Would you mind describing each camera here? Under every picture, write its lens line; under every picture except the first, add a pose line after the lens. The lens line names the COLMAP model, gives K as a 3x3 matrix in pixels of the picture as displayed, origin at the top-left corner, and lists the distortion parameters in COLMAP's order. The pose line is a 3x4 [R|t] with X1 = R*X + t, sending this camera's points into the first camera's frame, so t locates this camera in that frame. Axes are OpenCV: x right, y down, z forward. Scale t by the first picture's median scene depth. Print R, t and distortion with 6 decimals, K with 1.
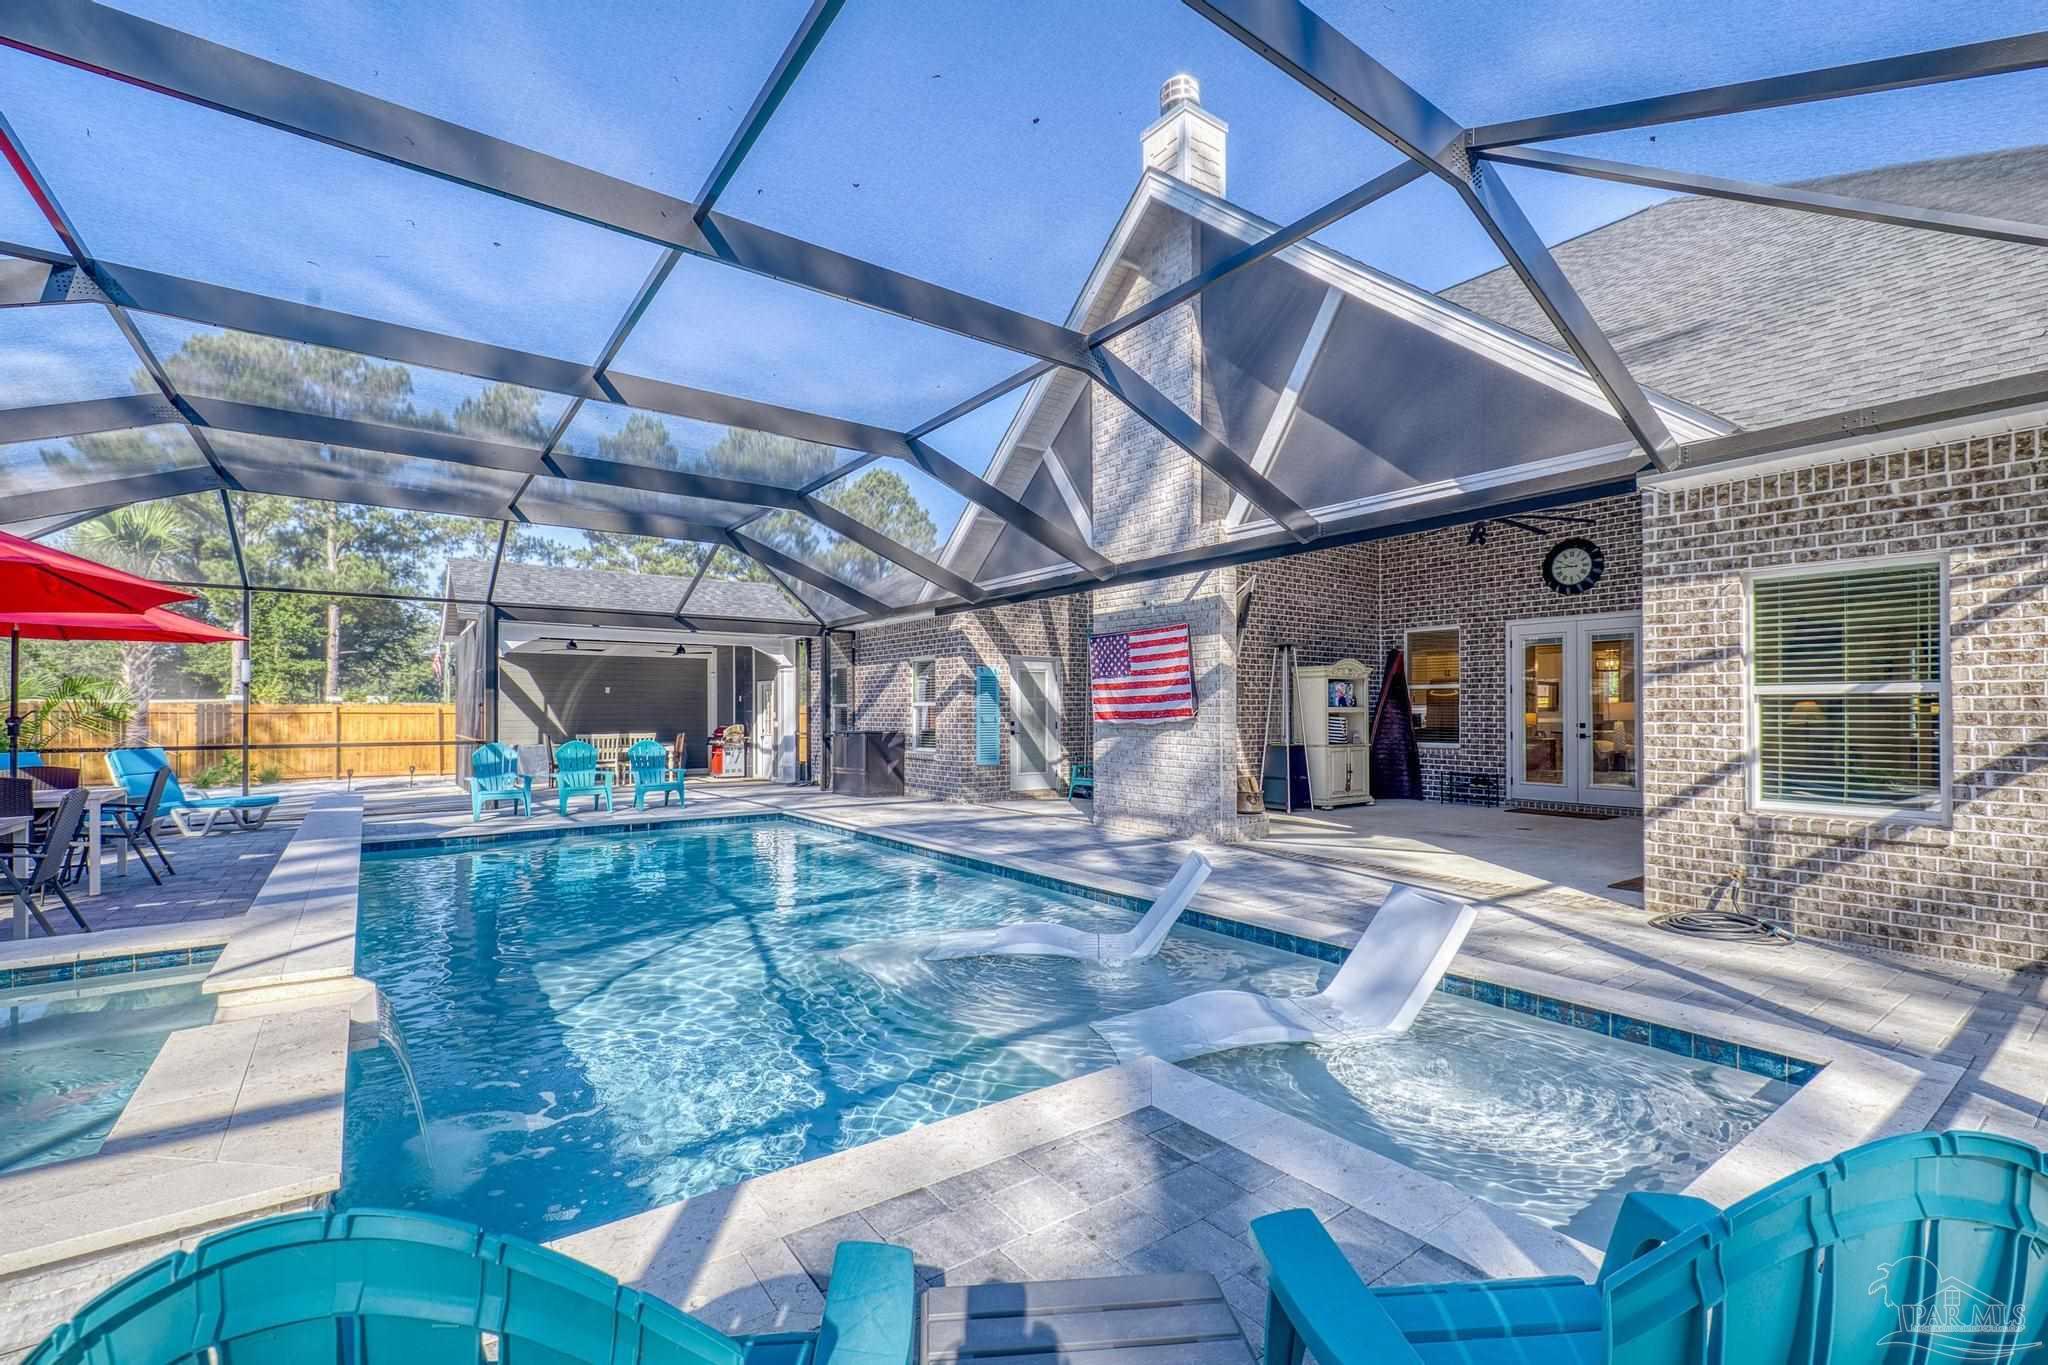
lens RADIAL K [[879.9, 0, 1031.3], [0, 879.9, 706.5], [0, 0, 1]] dist [0.000811, -0.000062]
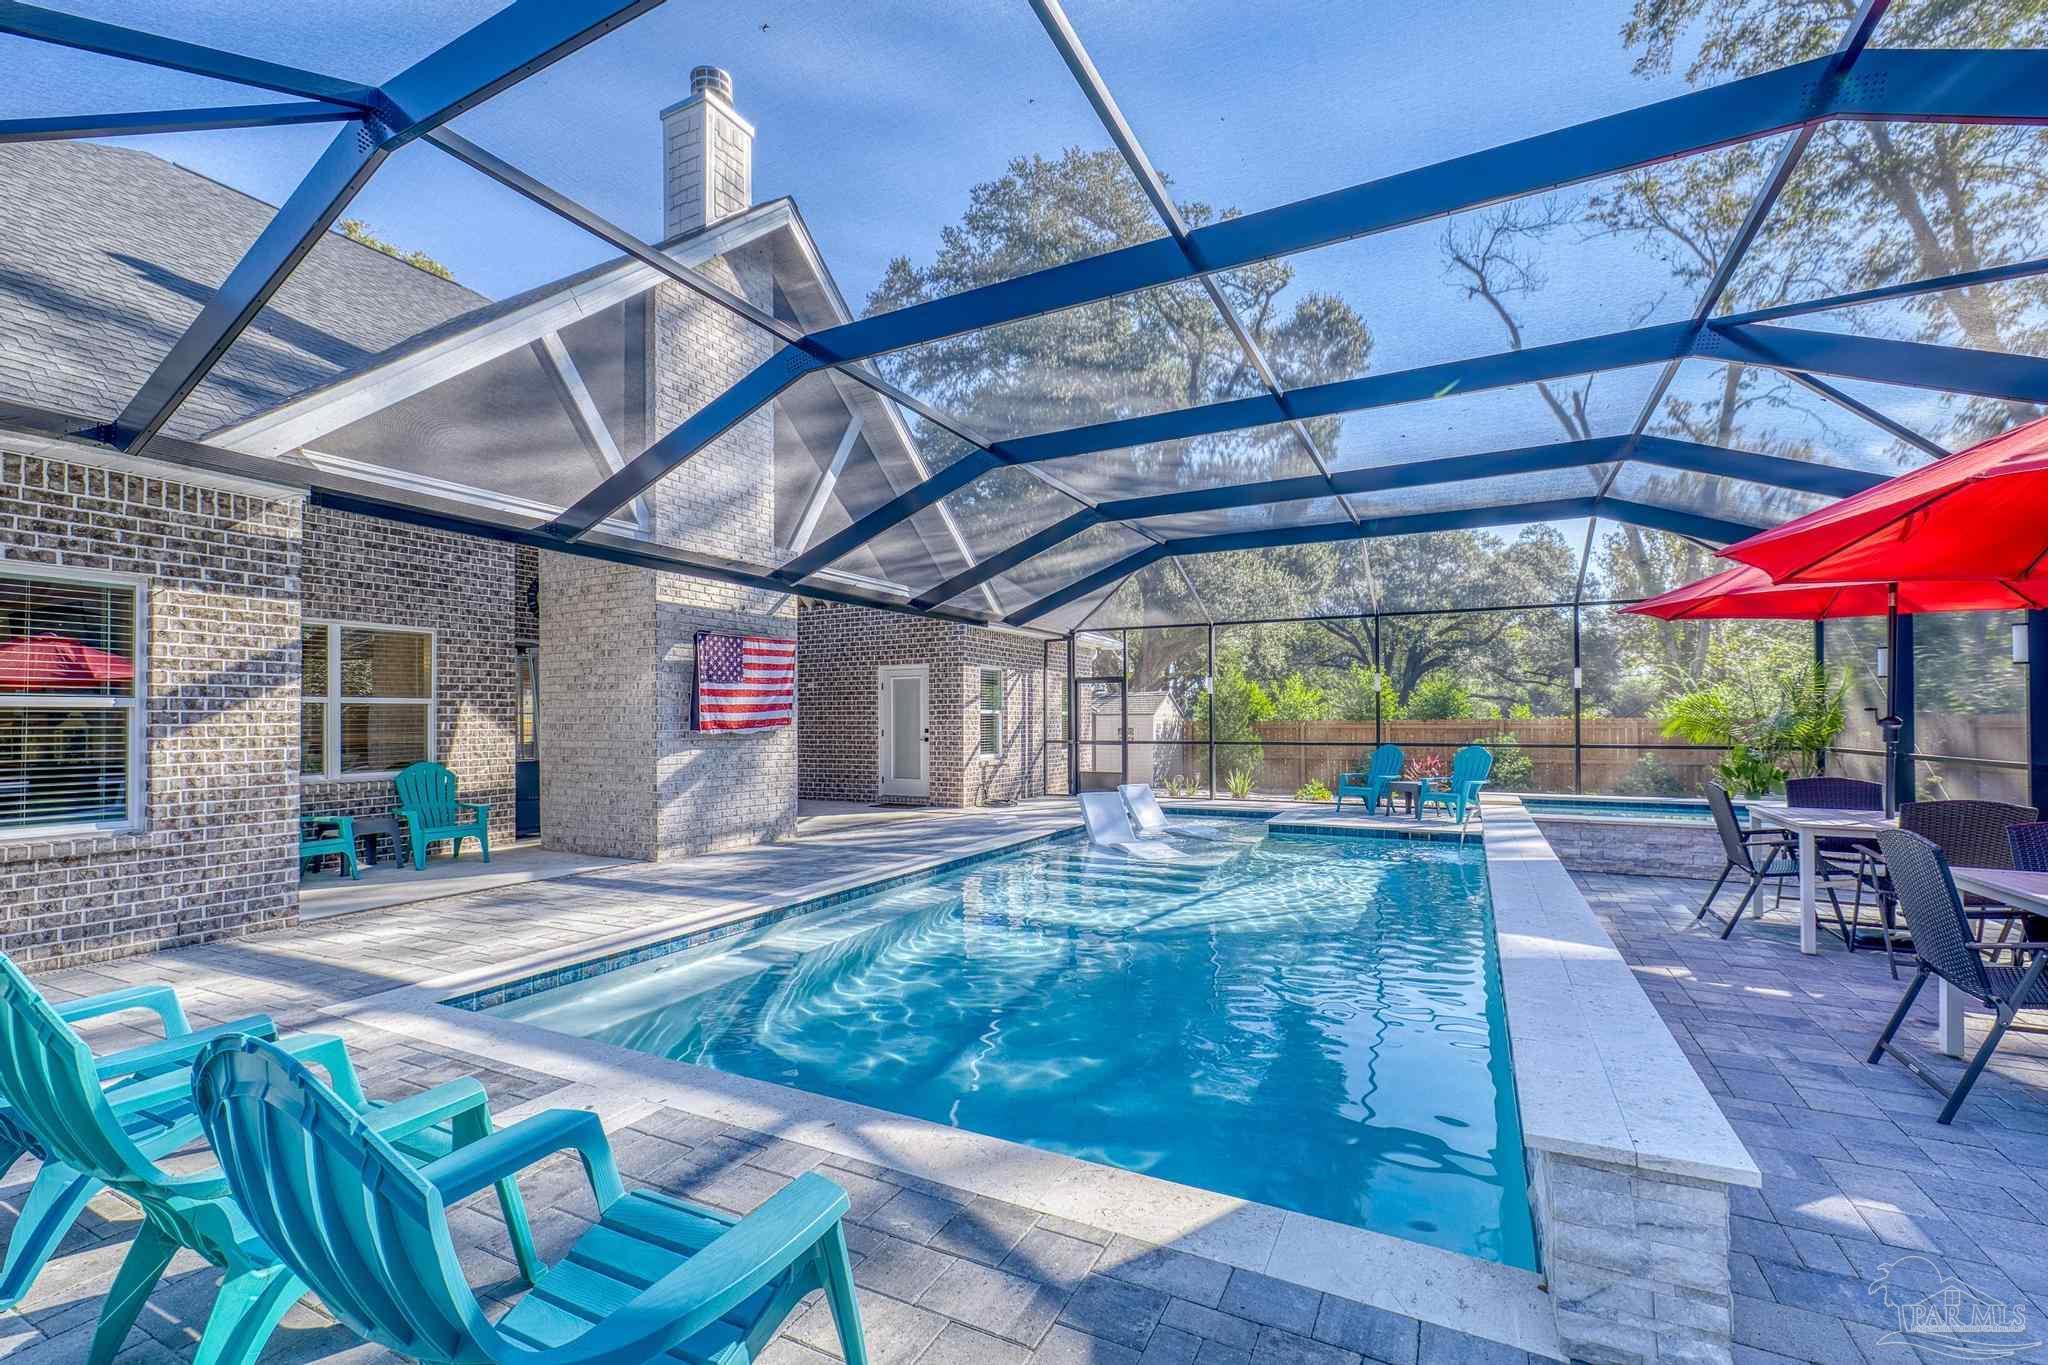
lens RADIAL K [[875.1, 0, 1020.8], [0, 875.1, 714.4], [0, 0, 1]] dist [0.000503, 0.000369]
pose [[-0.438790, 0.008788, 0.898547, -1.402601], [0.000833, 0.999956, -0.009373, 0.012631], [-0.898589, -0.003365, -0.438778, 1.868169]]
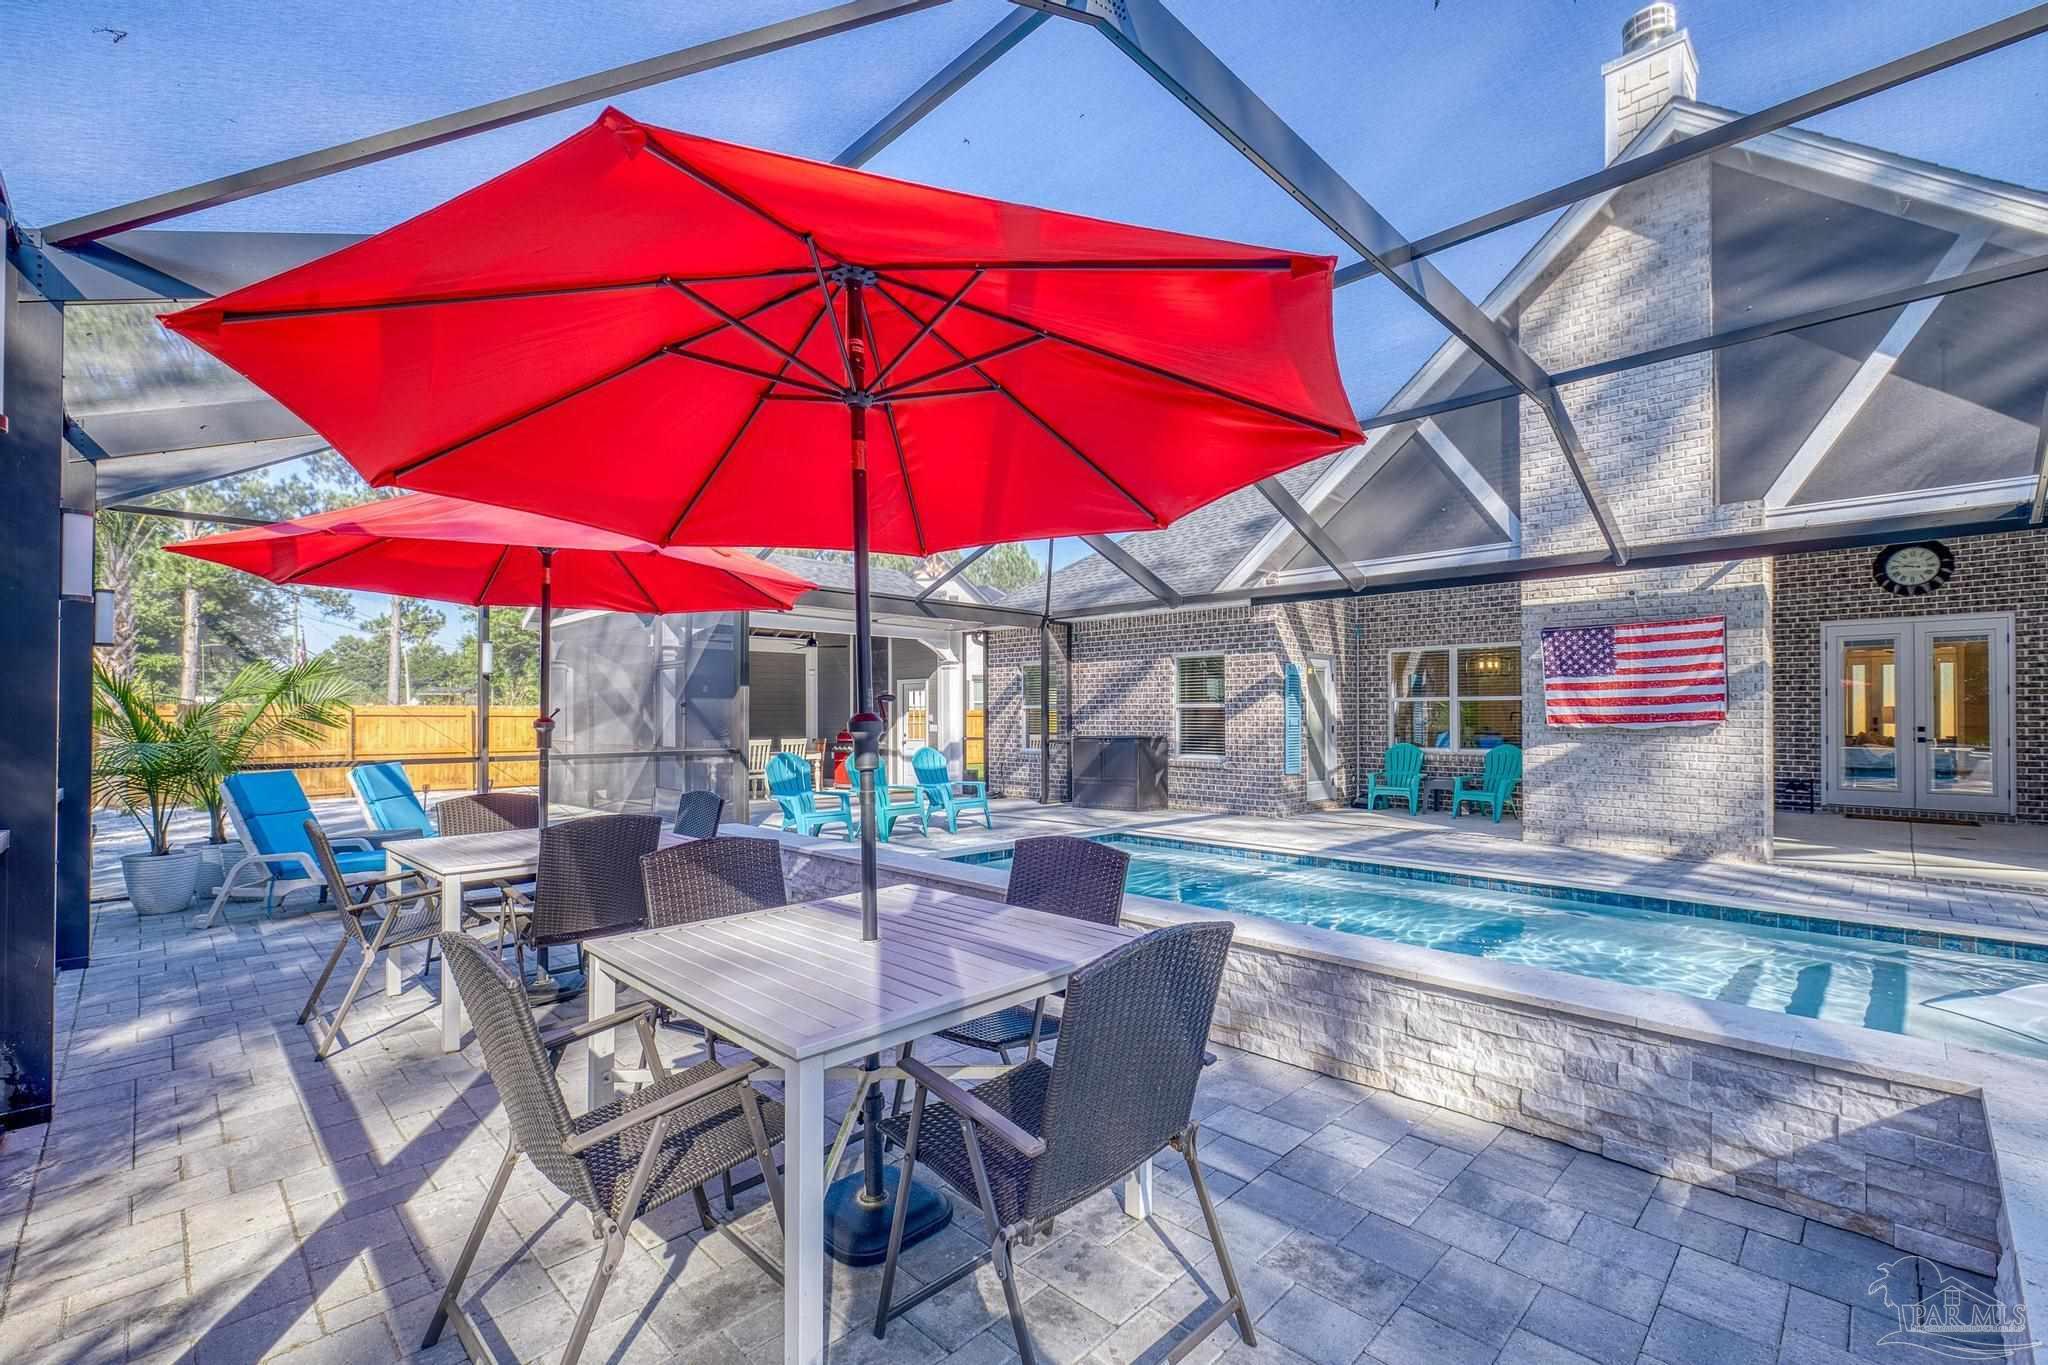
lens RADIAL K [[875.9, 0, 1020.9], [0, 875.9, 710.0], [0, 0, 1]] dist [0.000515, 0.000748]
pose [[0.990336, 0.001272, 0.138686, -0.984735], [-0.001503, 0.999998, 0.001555, 0.000516], [-0.138683, -0.001749, 0.990335, 0.340974]]
